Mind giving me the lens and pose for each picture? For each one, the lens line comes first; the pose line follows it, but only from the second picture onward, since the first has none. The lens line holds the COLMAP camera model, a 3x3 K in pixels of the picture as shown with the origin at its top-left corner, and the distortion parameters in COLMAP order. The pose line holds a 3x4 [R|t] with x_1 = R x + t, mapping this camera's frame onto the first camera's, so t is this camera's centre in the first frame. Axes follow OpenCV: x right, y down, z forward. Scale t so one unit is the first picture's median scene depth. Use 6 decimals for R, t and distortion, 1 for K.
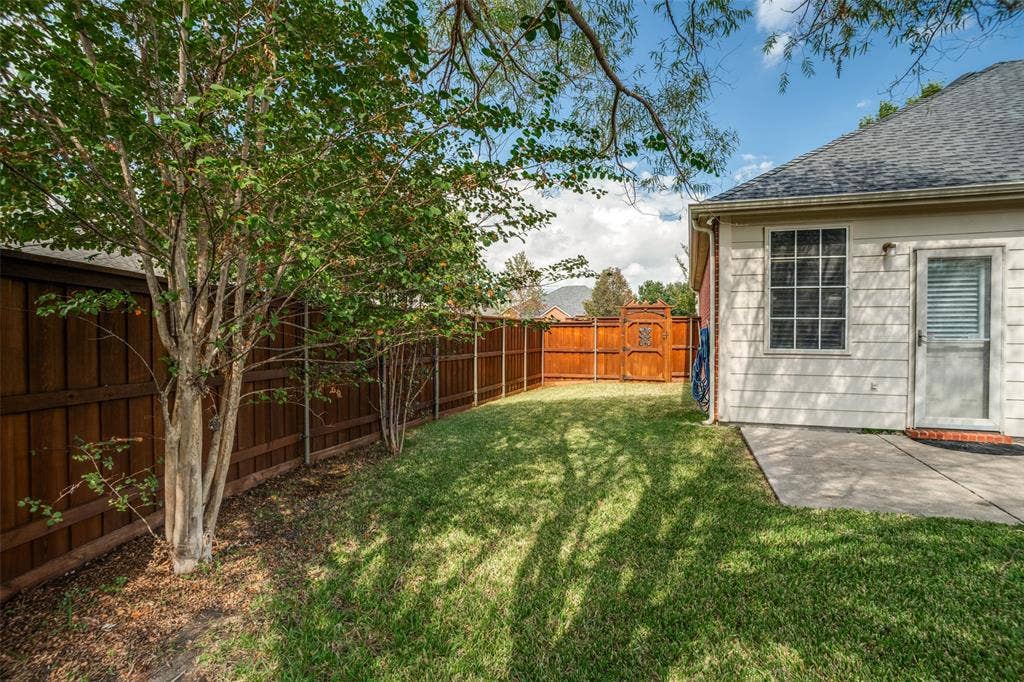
lens RADIAL K [[498.7, 0, 512.0], [0, 498.7, 341.0], [0, 0, 1]] dist [-0.073523, 0.029577]
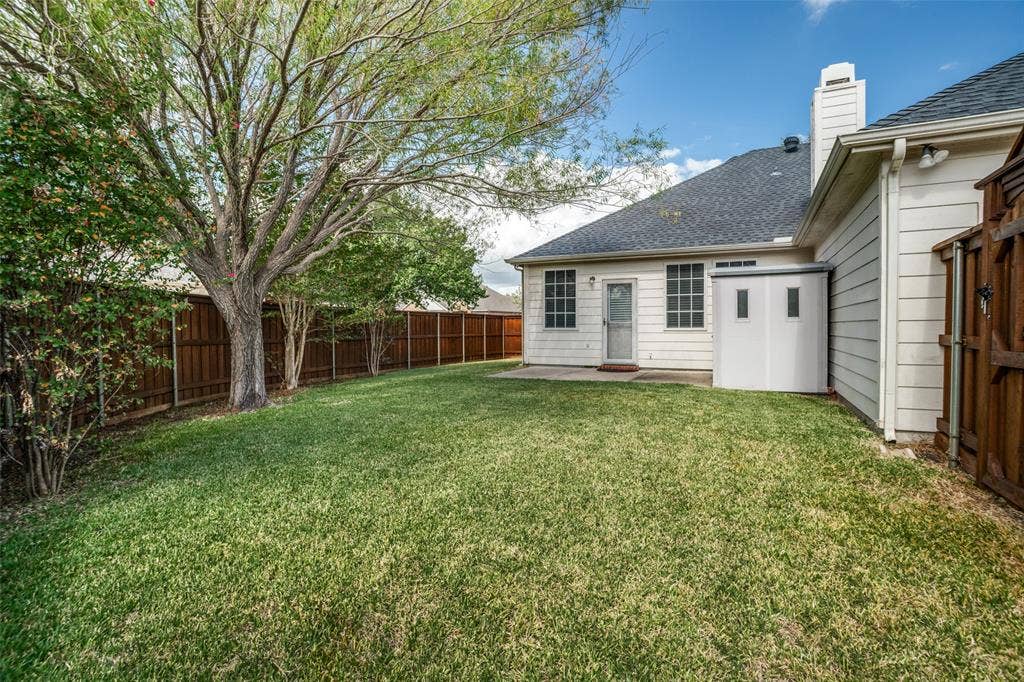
lens RADIAL K [[498.7, 0, 512.0], [0, 498.7, 341.0], [0, 0, 1]] dist [-0.073523, 0.029577]
pose [[0.992541, -0.006395, -0.121741, 0.680292], [0.007635, 0.999924, 0.009726, 0.051645], [0.121669, -0.010582, 0.992514, -1.174923]]
